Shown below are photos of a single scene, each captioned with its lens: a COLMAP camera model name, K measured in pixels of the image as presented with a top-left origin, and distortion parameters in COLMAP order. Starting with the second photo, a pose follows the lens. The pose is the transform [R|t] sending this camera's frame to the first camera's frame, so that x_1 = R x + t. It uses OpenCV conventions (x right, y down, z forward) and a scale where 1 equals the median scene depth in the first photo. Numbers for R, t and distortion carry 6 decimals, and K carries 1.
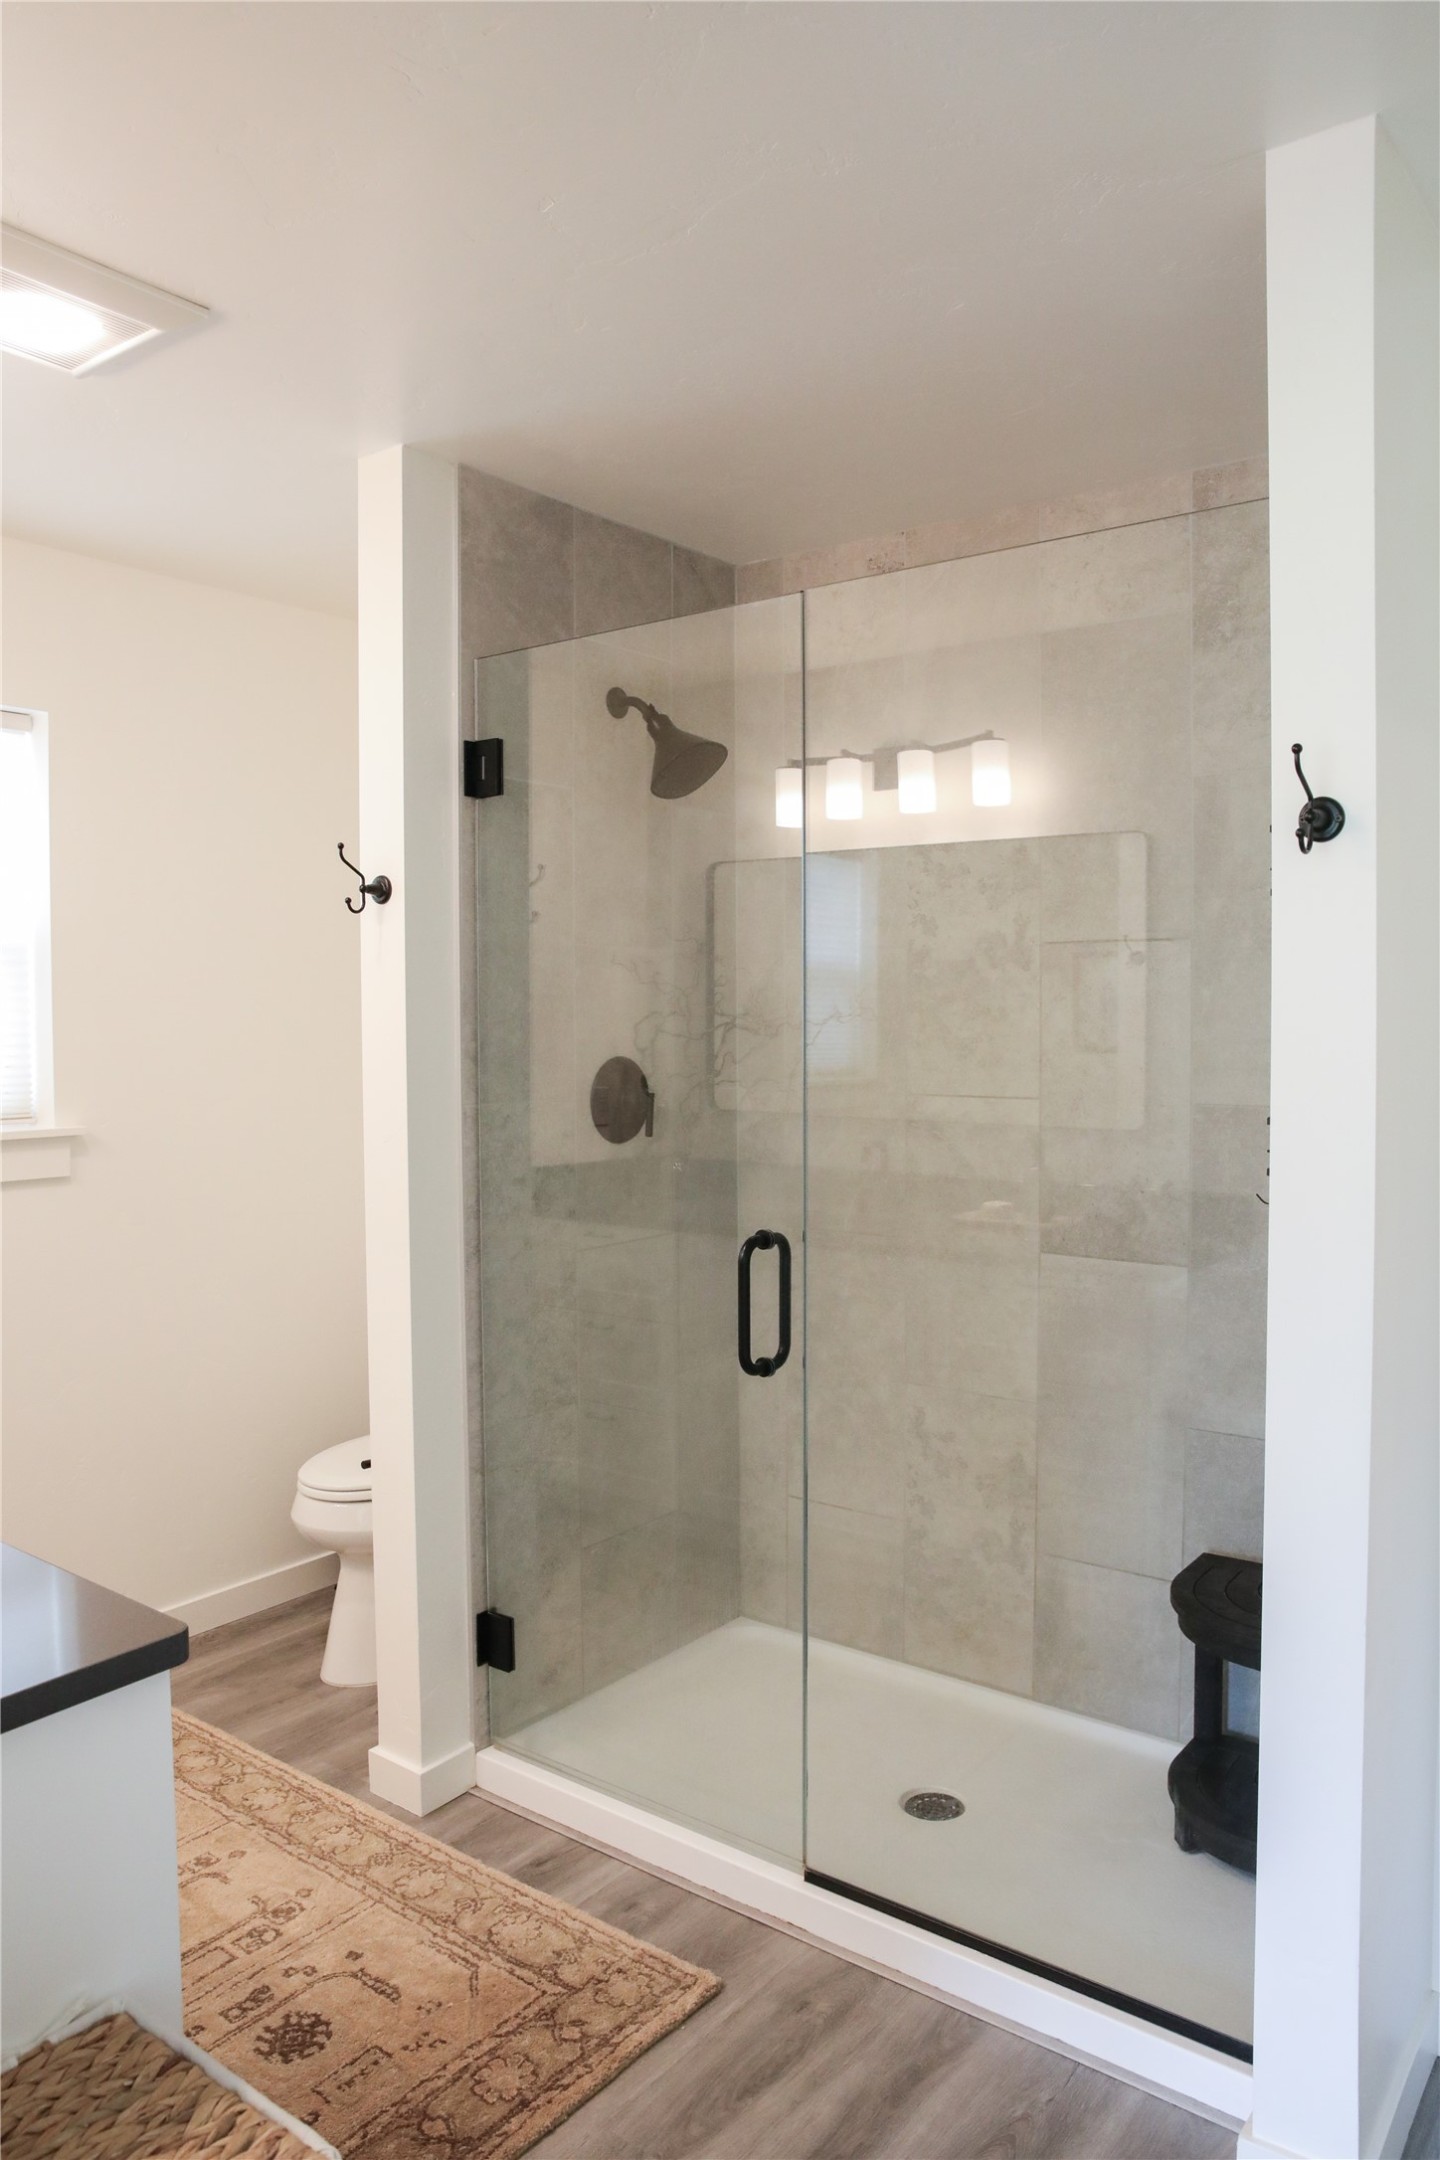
lens RADIAL K [[1491.0, 0, 725.0], [0, 1491.0, 1077.3], [0, 0, 1]] dist [-0.112076, 0.103085]
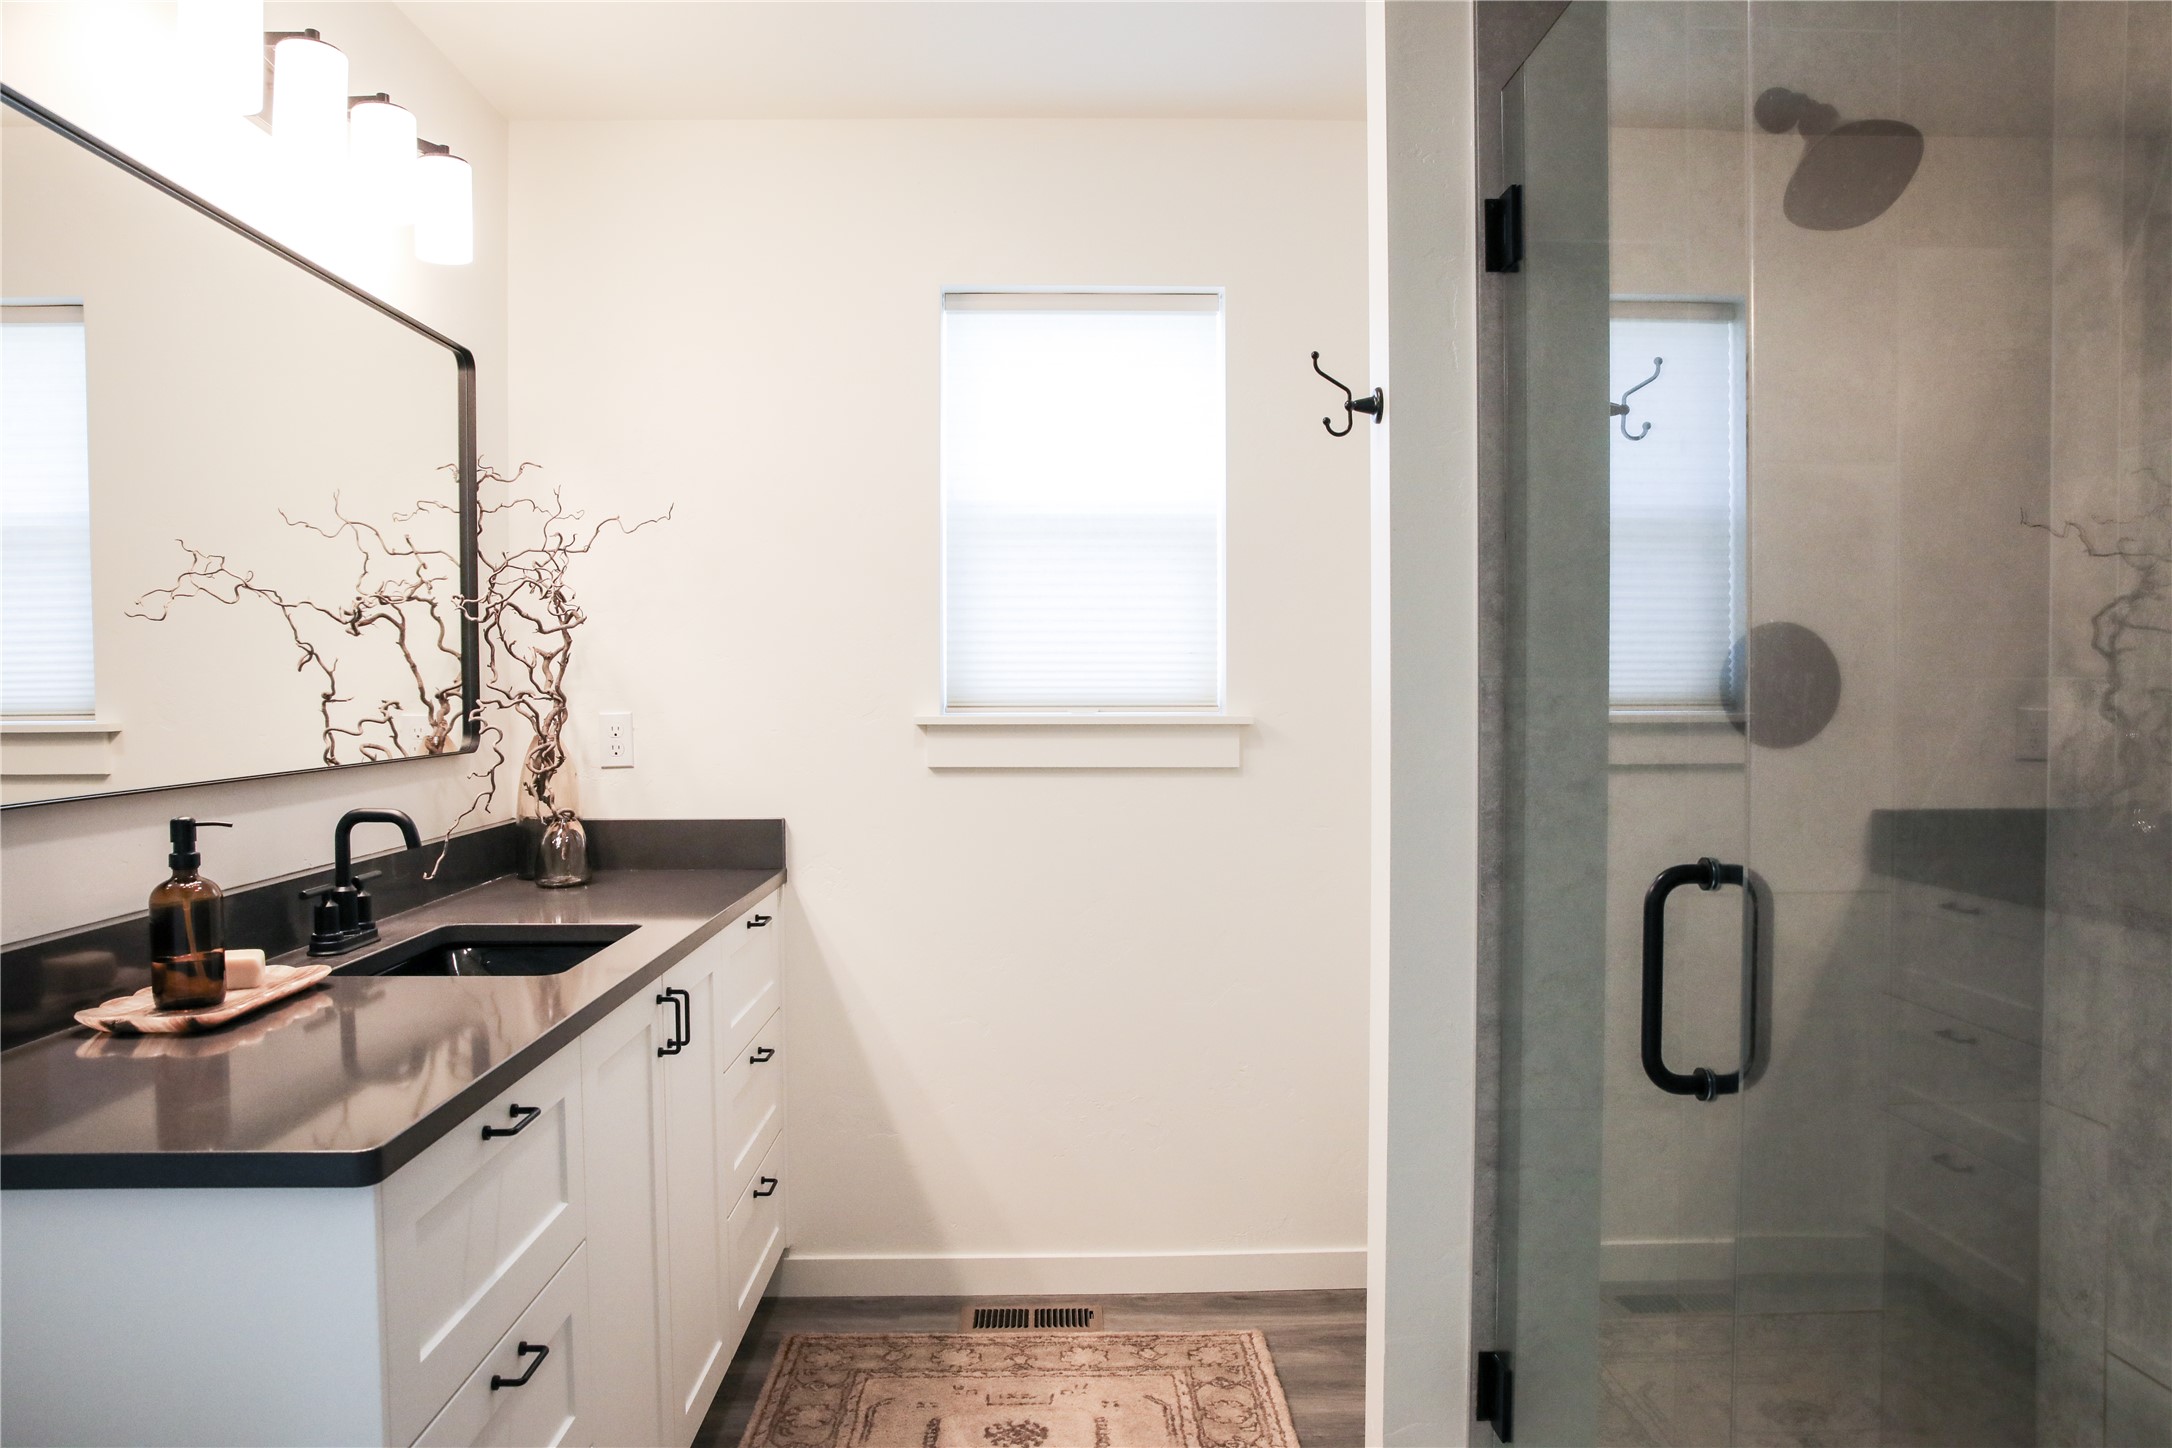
lens RADIAL K [[1499.3, 0, 1085.8], [0, 1499.3, 728.7], [0, 0, 1]] dist [-0.112076, 0.103085]
pose [[0.627371, 0.024748, -0.778328, 0.289823], [-0.031316, 0.999488, 0.006537, 0.046432], [0.778091, 0.020273, 0.627824, 0.364396]]
